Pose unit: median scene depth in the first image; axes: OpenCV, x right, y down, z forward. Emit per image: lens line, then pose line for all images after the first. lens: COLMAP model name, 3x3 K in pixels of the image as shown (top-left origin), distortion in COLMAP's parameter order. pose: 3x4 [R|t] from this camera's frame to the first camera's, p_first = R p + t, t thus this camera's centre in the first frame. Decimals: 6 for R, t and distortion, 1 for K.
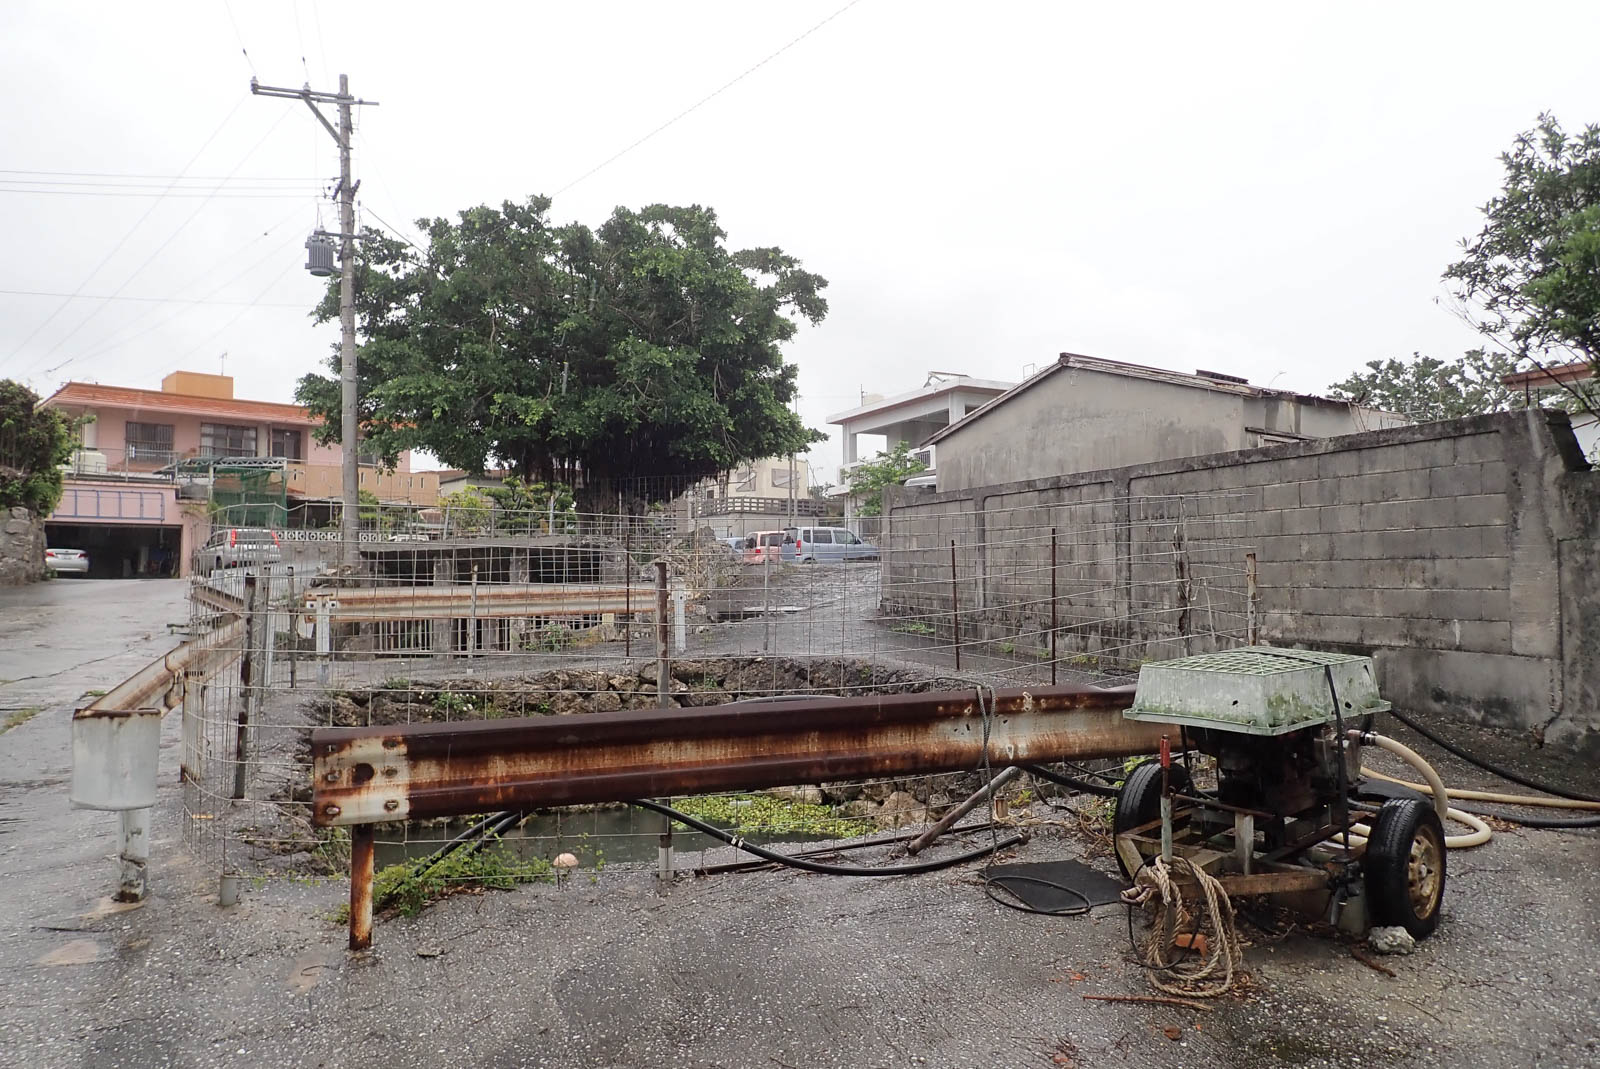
lens RADIAL K [[1185.0, 0, 797.7], [0, 1185.0, 533.6], [0, 0, 1]] dist [0.006327, -0.000370]
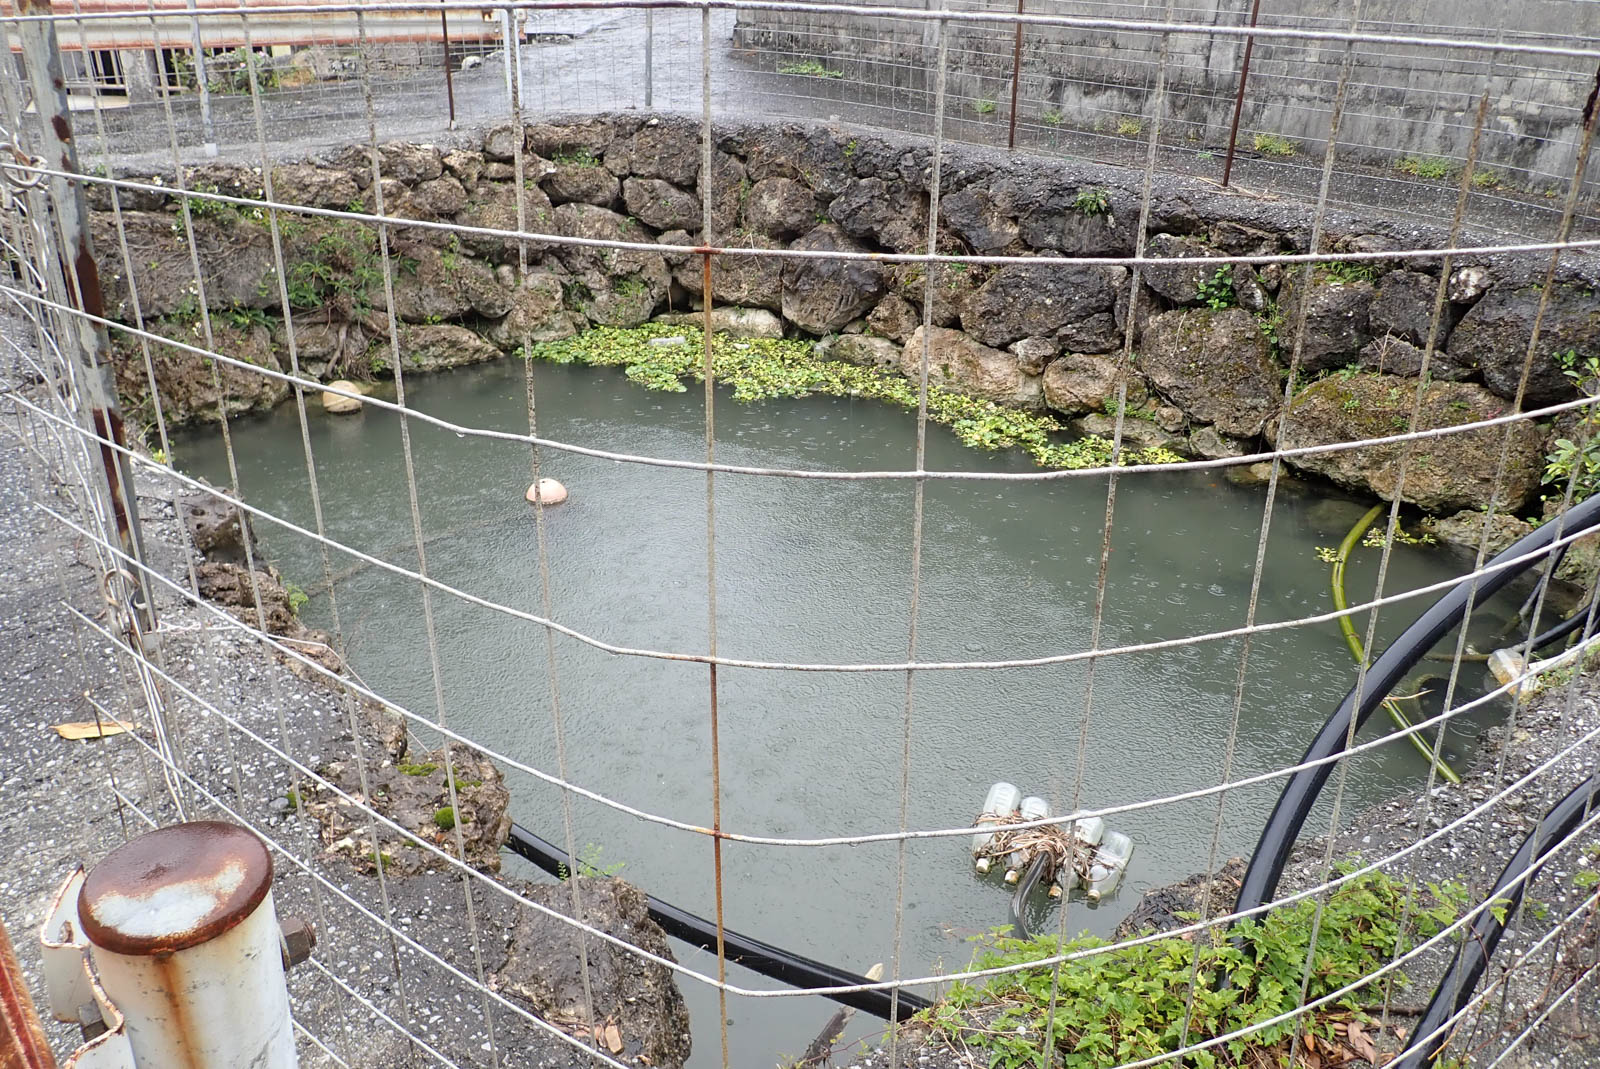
lens RADIAL K [[1185.0, 0, 803.1], [0, 1185.0, 530.6], [0, 0, 1]] dist [0.006327, -0.000370]
pose [[0.943928, -0.104979, 0.313017, -0.089151], [-0.047987, 0.894407, 0.444673, 0.005047], [-0.326646, -0.434760, 0.839218, 0.146572]]
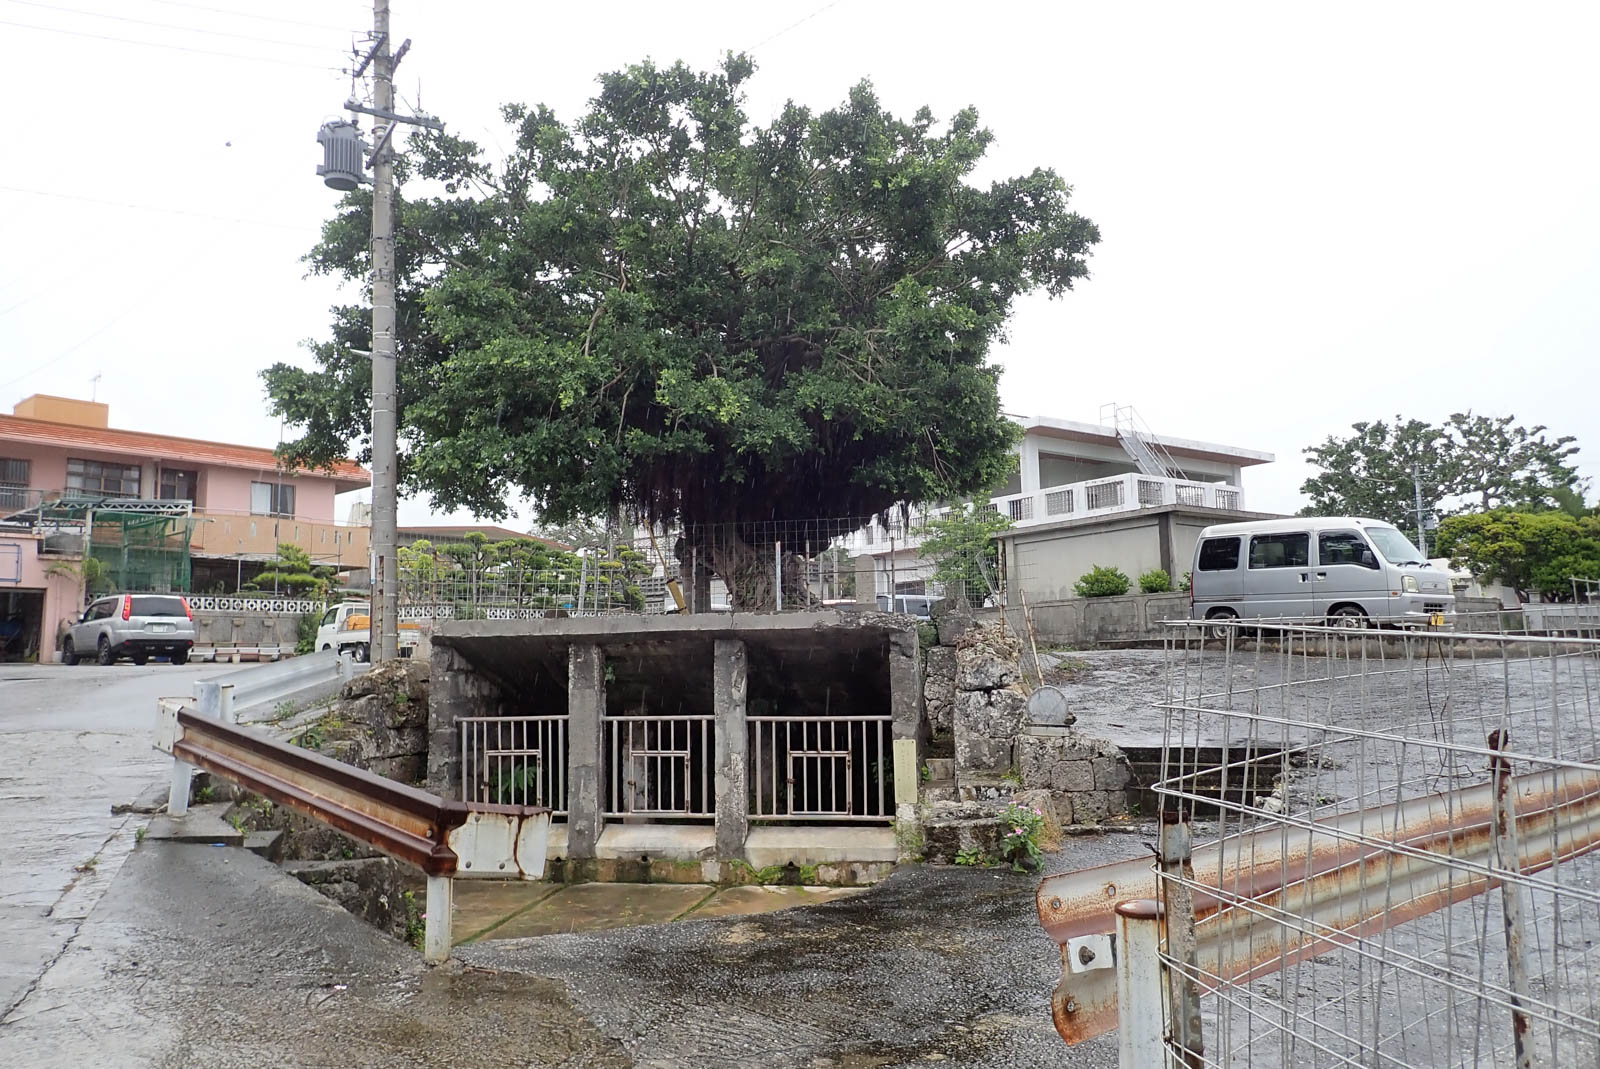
lens RADIAL K [[1185.0, 0, 798.4], [0, 1185.0, 531.1], [0, 0, 1]] dist [0.006327, -0.000370]
pose [[0.994054, 0.009950, 0.108431, -0.208287], [-0.003596, 0.998273, -0.058637, -0.002216], [-0.108828, 0.057898, 0.992373, 0.334166]]
